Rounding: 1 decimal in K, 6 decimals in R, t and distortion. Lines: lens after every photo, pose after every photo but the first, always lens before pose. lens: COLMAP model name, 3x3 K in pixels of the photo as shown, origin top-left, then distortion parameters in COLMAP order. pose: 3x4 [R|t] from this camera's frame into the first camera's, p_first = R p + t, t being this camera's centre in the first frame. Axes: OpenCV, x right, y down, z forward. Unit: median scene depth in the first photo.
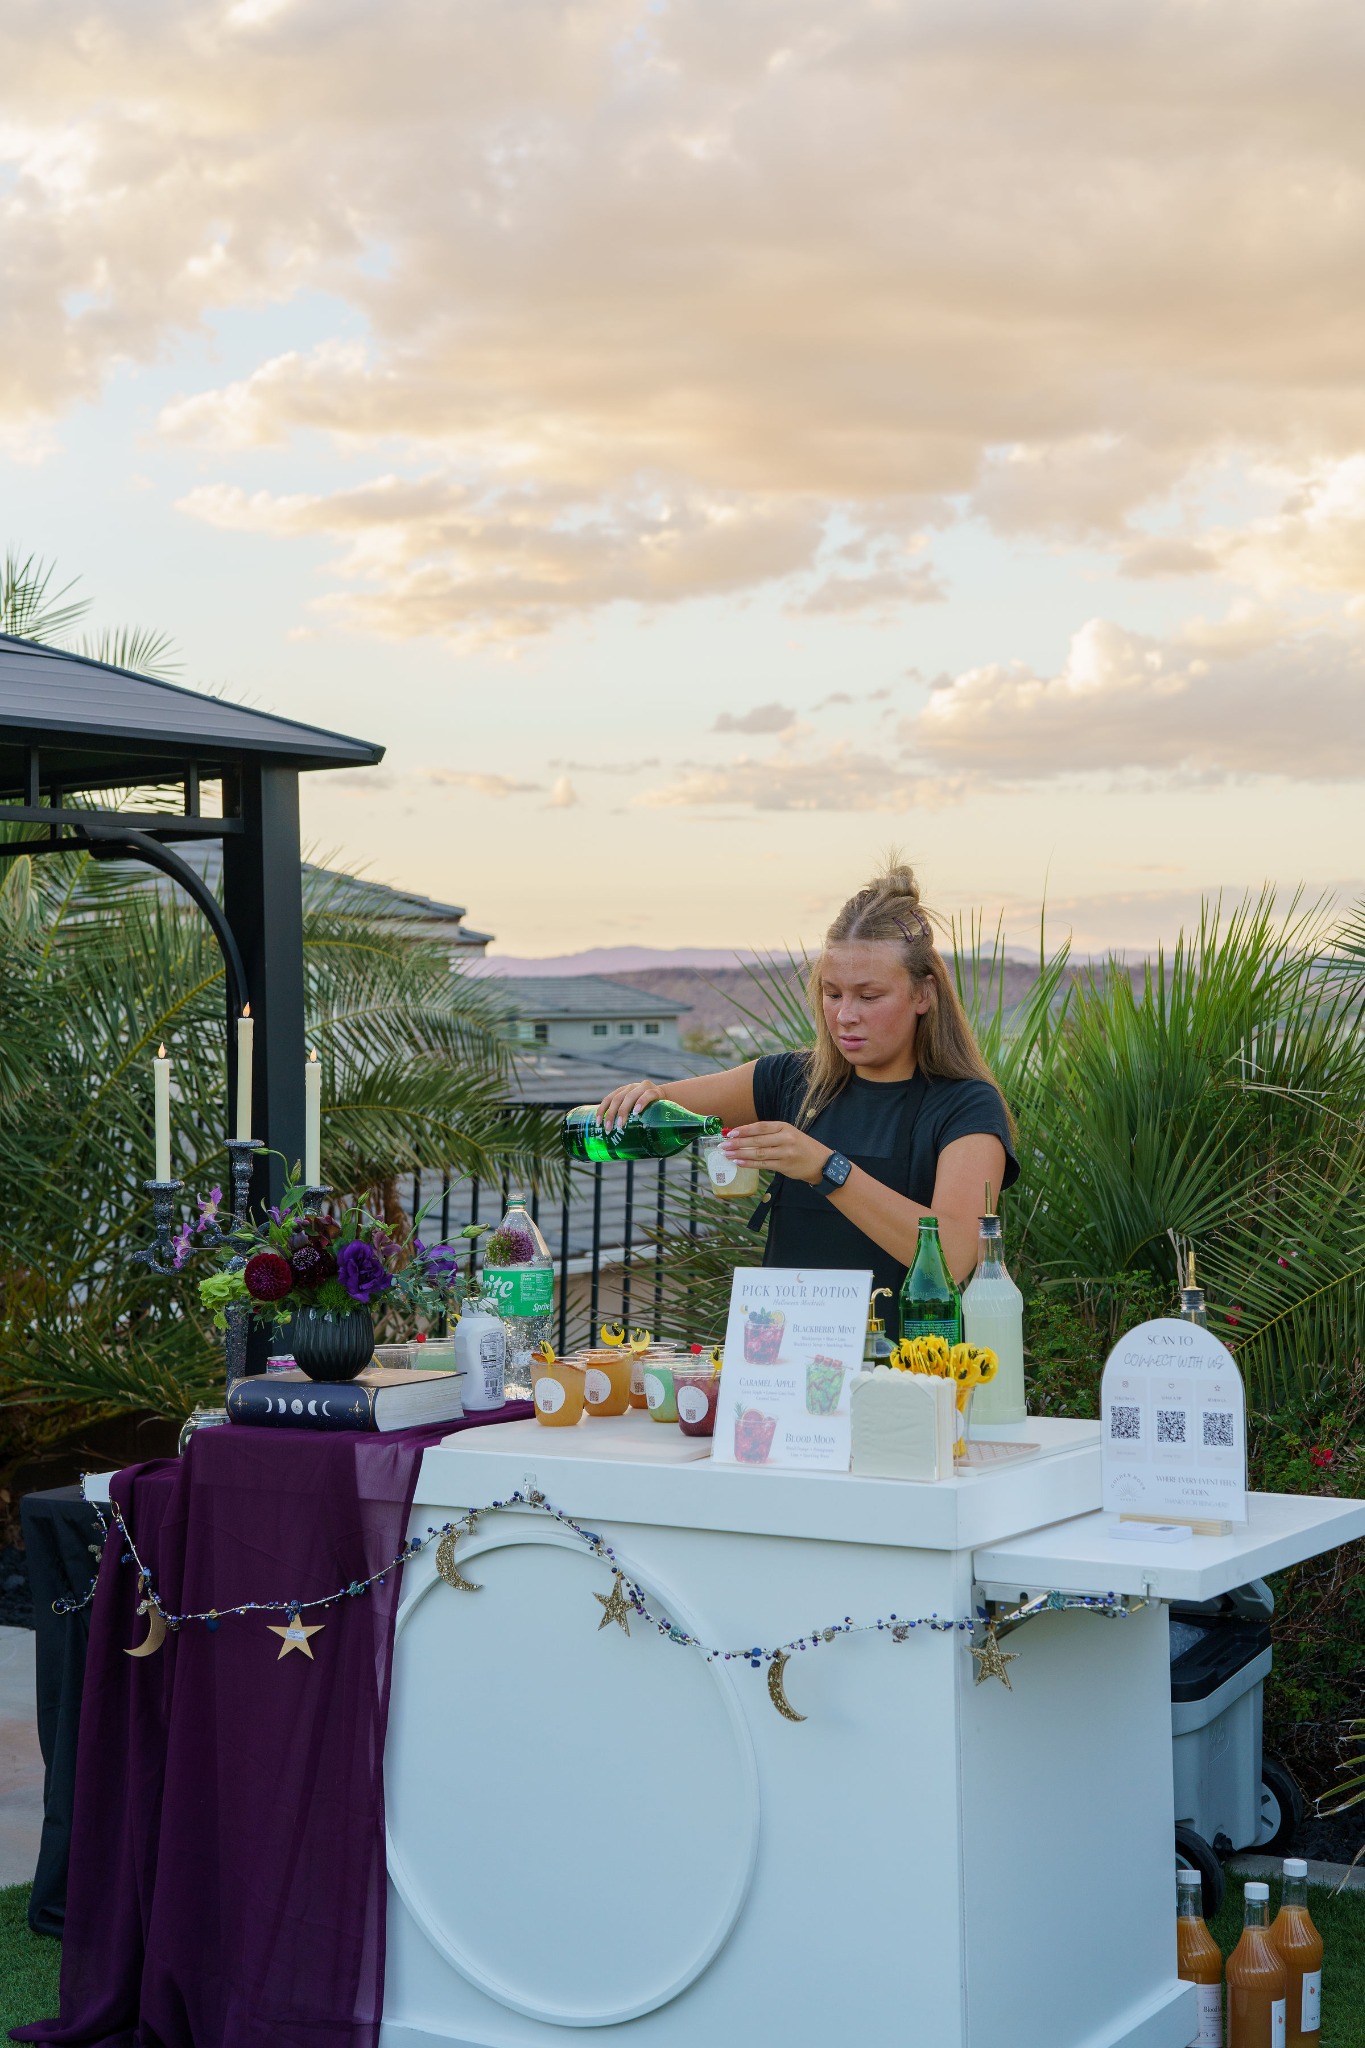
lens RADIAL K [[2945.5, 0, 677.2], [0, 2945.5, 1018.3], [0, 0, 1]] dist [-0.018929, 0.000000]
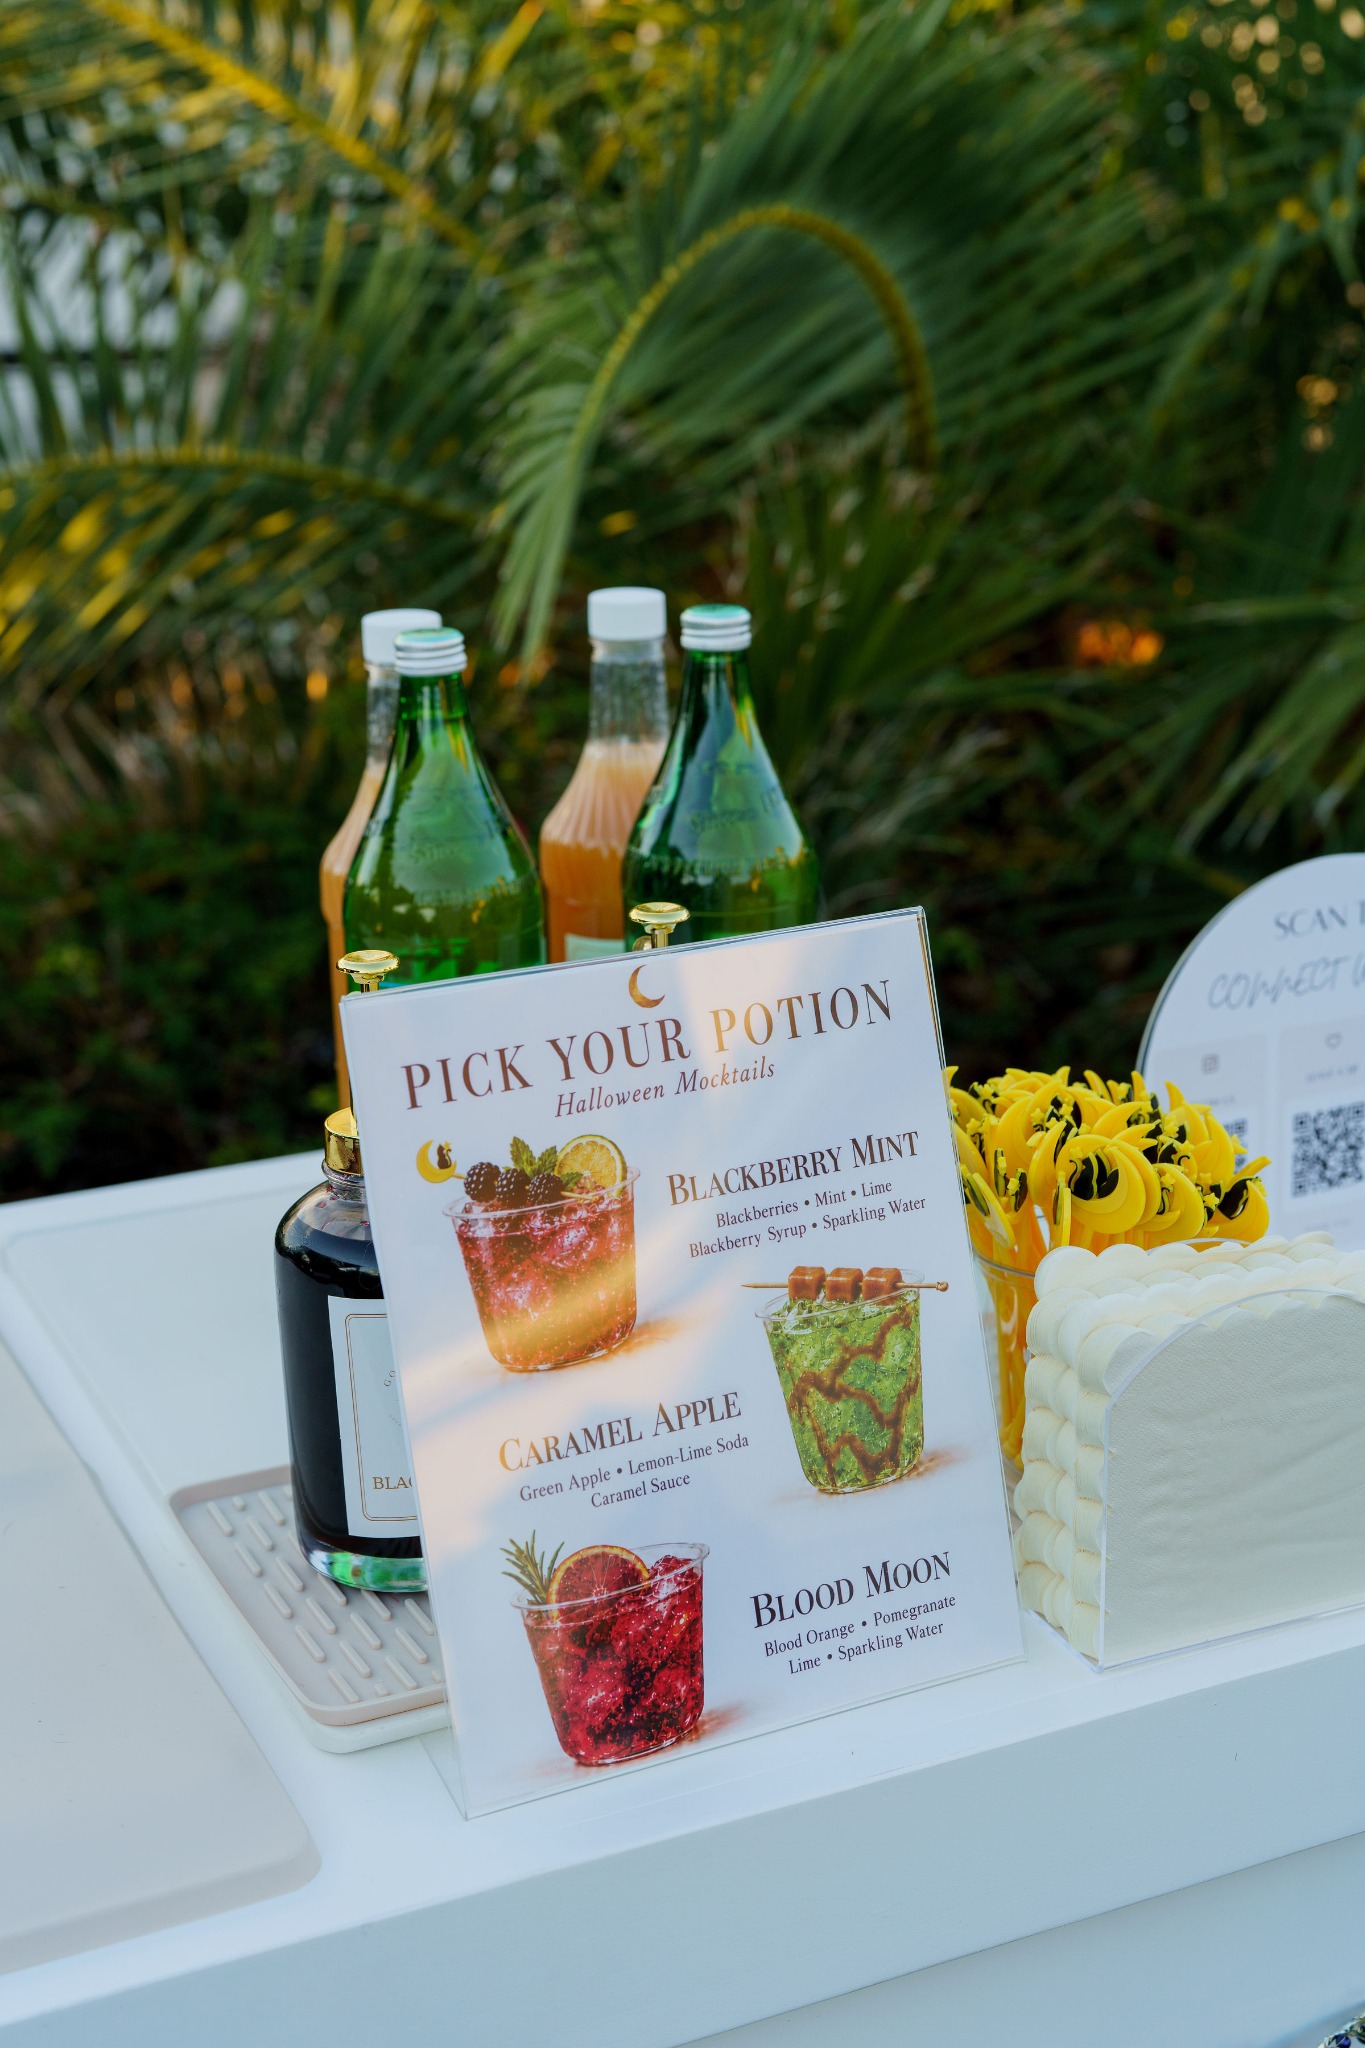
lens RADIAL K [[2945.5, 0, 680.5], [0, 2945.5, 1010.3], [0, 0, 1]] dist [-0.018929, 0.000000]
pose [[0.522982, -0.245921, 0.816096, -0.147408], [0.005259, 0.958386, 0.285428, 0.017592], [-0.852328, -0.144982, 0.502511, 0.804922]]
